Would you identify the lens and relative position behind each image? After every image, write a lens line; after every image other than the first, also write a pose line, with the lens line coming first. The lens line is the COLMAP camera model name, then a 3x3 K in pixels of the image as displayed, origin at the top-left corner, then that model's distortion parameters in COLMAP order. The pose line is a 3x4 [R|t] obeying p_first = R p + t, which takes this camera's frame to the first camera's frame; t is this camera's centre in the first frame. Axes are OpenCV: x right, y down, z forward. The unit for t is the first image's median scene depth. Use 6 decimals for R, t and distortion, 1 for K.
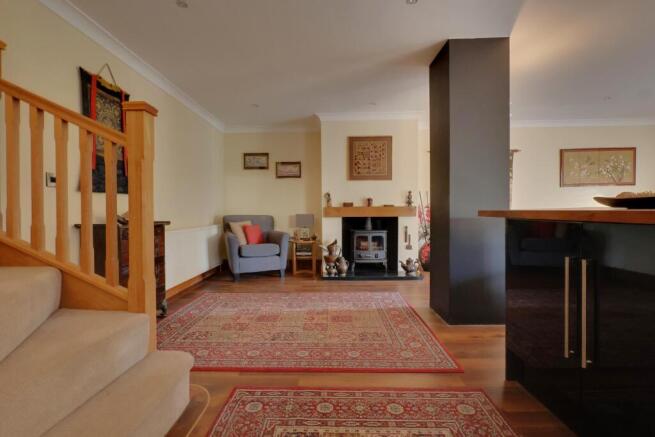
lens RADIAL K [[301.3, 0, 325.7], [0, 301.3, 215.2], [0, 0, 1]] dist [0.000387, 0.000141]
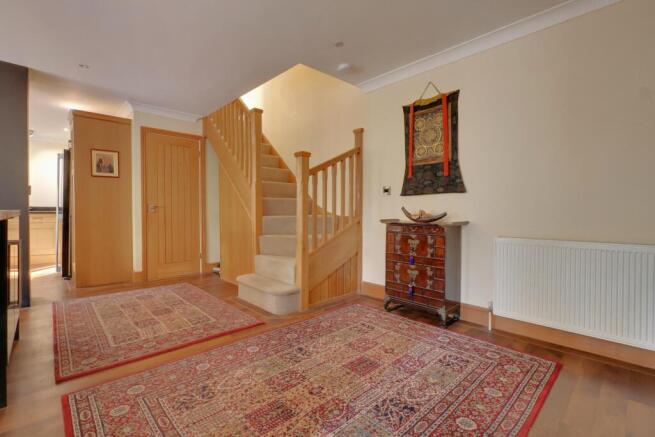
lens RADIAL K [[301.3, 0, 322.9], [0, 301.3, 213.2], [0, 0, 1]] dist [0.000387, 0.000141]
pose [[-0.713738, 0.010392, -0.700336, 0.419005], [-0.011276, 0.999590, 0.026324, -0.028938], [0.700322, 0.026685, -0.713328, 1.694412]]
